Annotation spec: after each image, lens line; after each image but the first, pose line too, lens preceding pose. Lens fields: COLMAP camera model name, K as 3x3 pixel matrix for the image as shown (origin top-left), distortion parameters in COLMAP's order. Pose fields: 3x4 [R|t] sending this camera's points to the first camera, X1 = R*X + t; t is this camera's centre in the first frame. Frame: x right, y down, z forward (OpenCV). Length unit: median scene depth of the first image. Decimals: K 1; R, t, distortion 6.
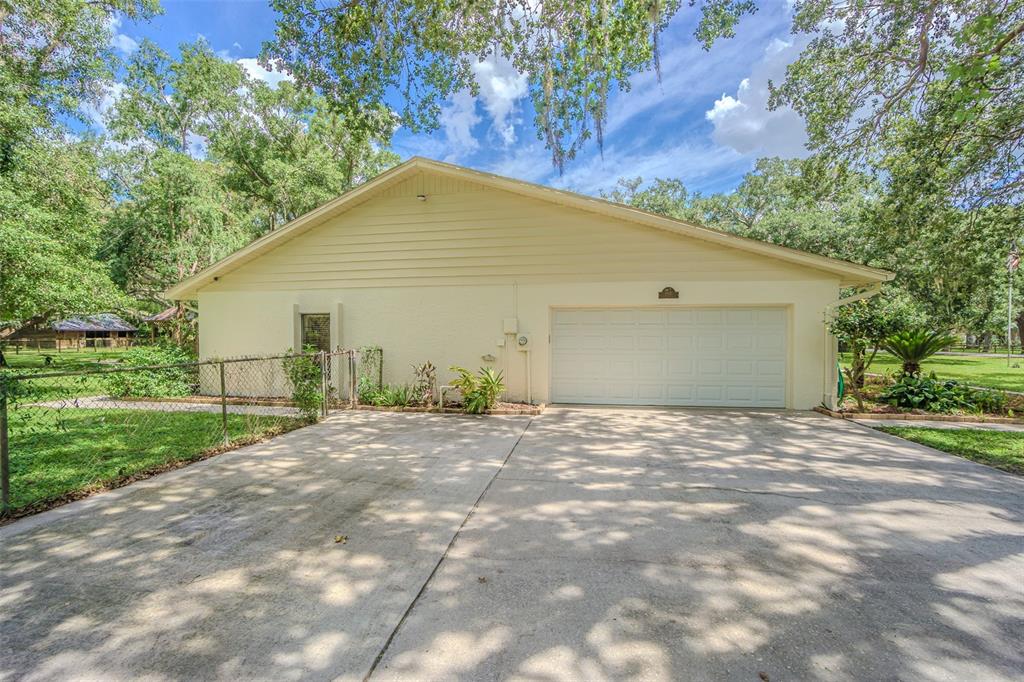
lens RADIAL K [[460.6, 0, 512.0], [0, 460.6, 341.0], [0, 0, 1]] dist [-0.068538, 0.029627]
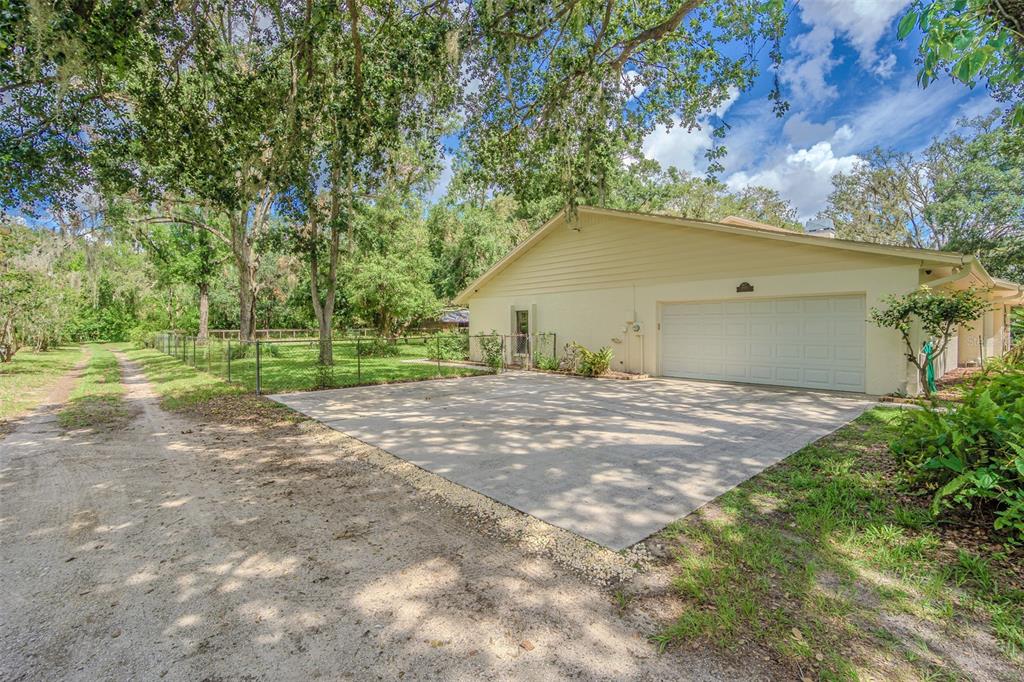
lens RADIAL K [[460.6, 0, 512.0], [0, 460.6, 341.0], [0, 0, 1]] dist [-0.068538, 0.029627]
pose [[0.778935, 0.016457, -0.626889, 0.570236], [-0.001833, 0.999711, 0.023966, 0.005993], [0.627102, -0.017519, 0.778740, -0.271353]]
